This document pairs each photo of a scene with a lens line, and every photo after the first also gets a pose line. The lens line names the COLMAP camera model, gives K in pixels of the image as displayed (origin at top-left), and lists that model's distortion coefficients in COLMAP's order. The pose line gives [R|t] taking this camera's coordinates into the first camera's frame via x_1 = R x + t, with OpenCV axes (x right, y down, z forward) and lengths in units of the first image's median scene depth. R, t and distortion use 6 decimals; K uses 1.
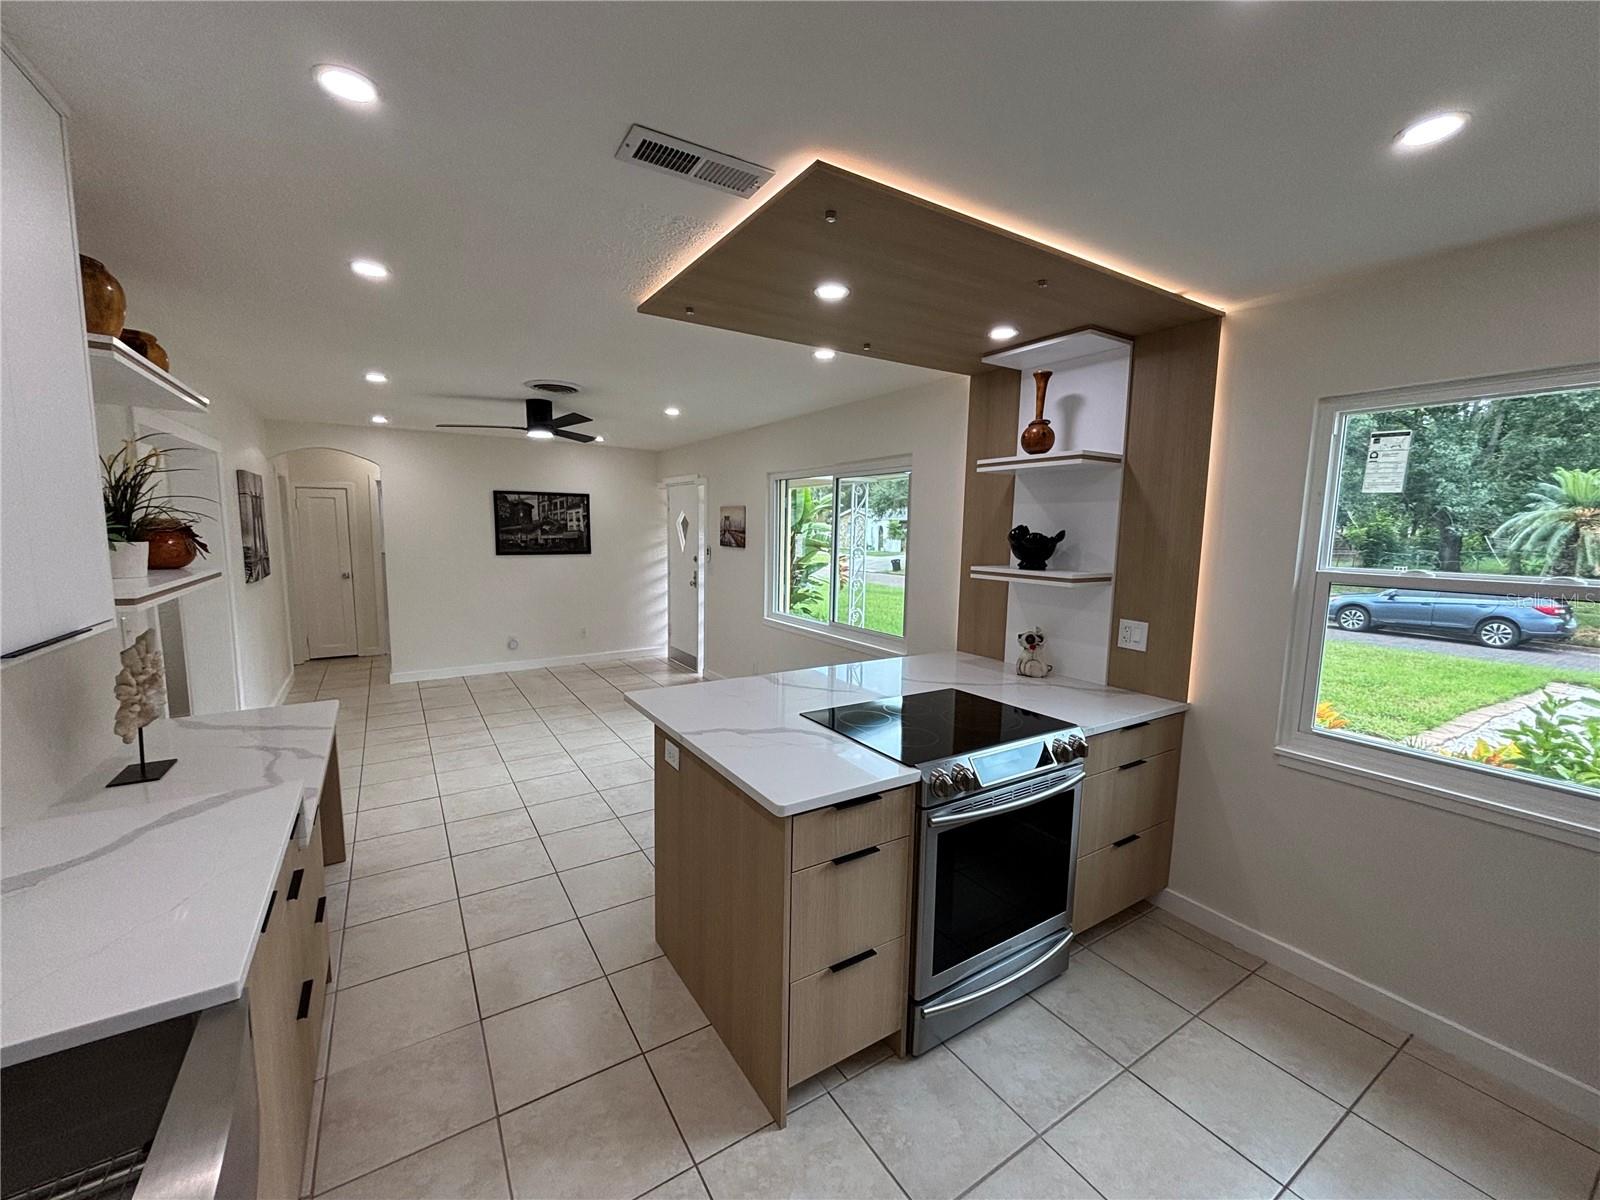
lens RADIAL K [[642.3, 0, 796.9], [0, 642.3, 604.3], [0, 0, 1]] dist [0.003828, -0.000810]
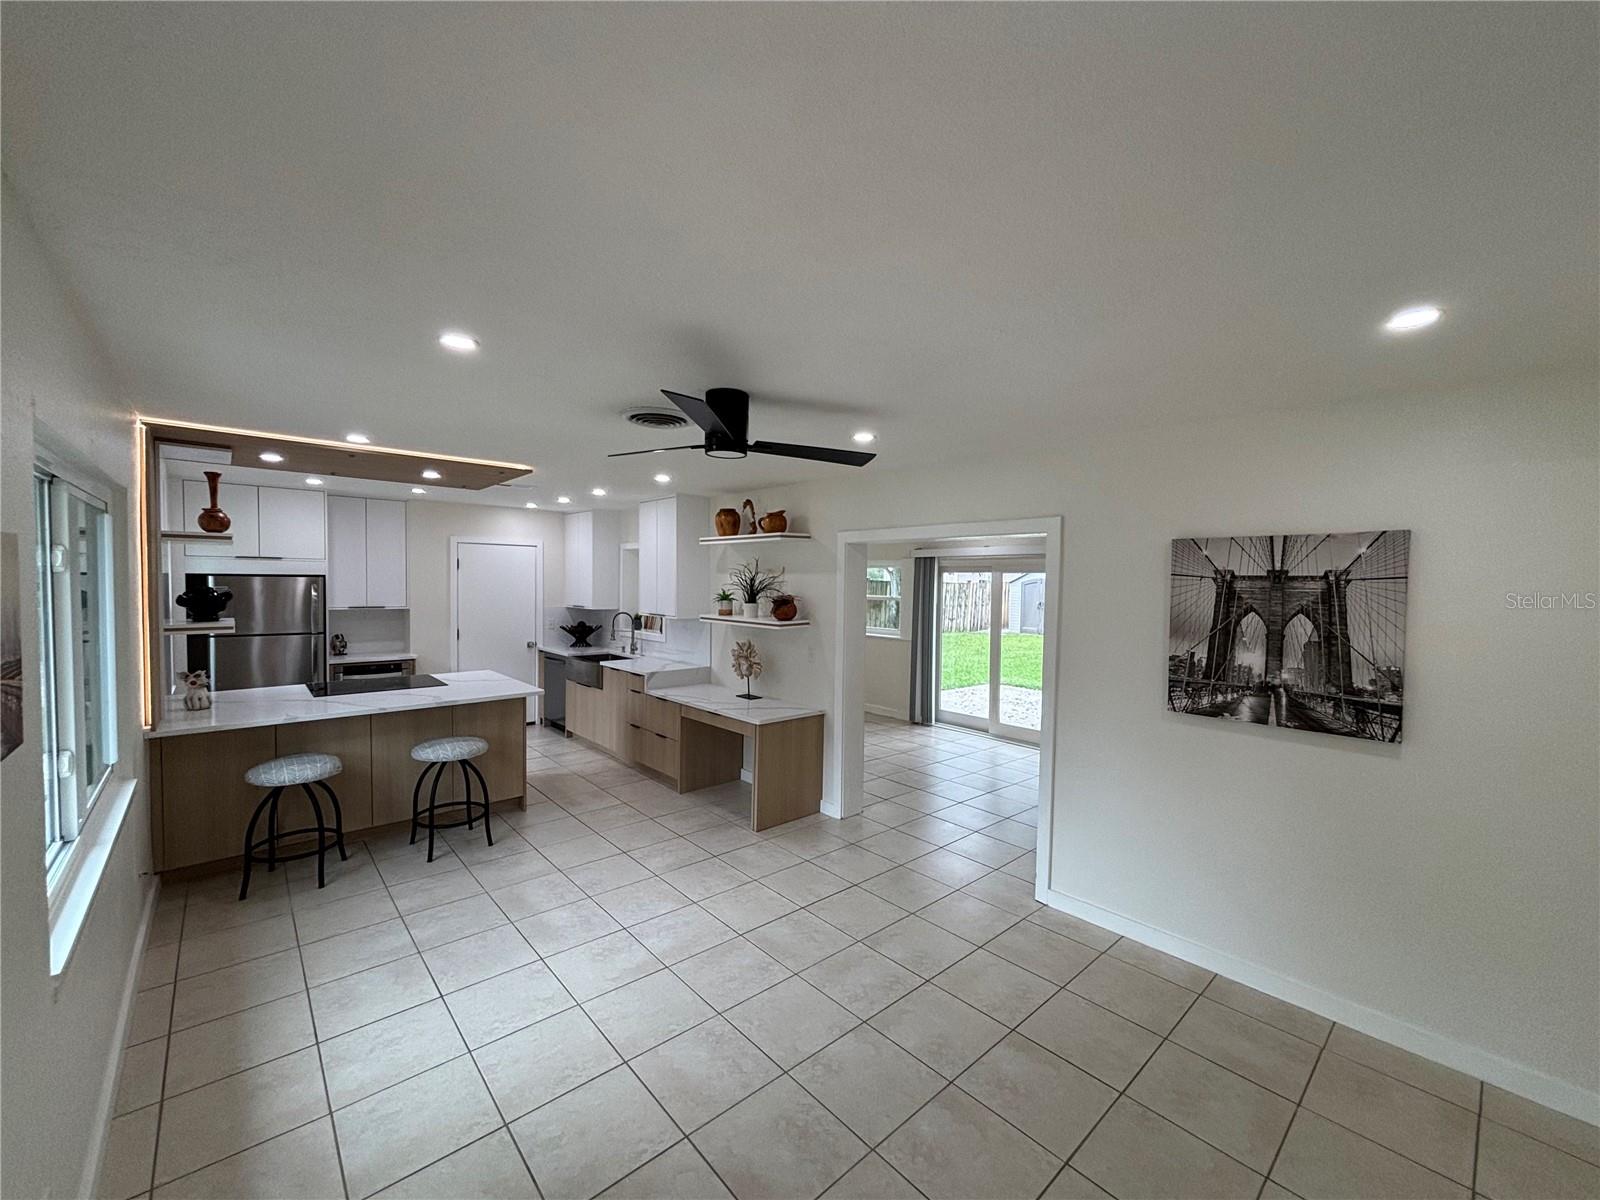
lens RADIAL K [[642.3, 0, 795.7], [0, 642.3, 601.3], [0, 0, 1]] dist [0.003828, -0.000810]
pose [[-0.986280, -0.024616, -0.163238, -0.276740], [-0.049606, 0.987314, 0.150830, -0.166879], [0.157454, 0.156858, -0.974989, 1.177290]]
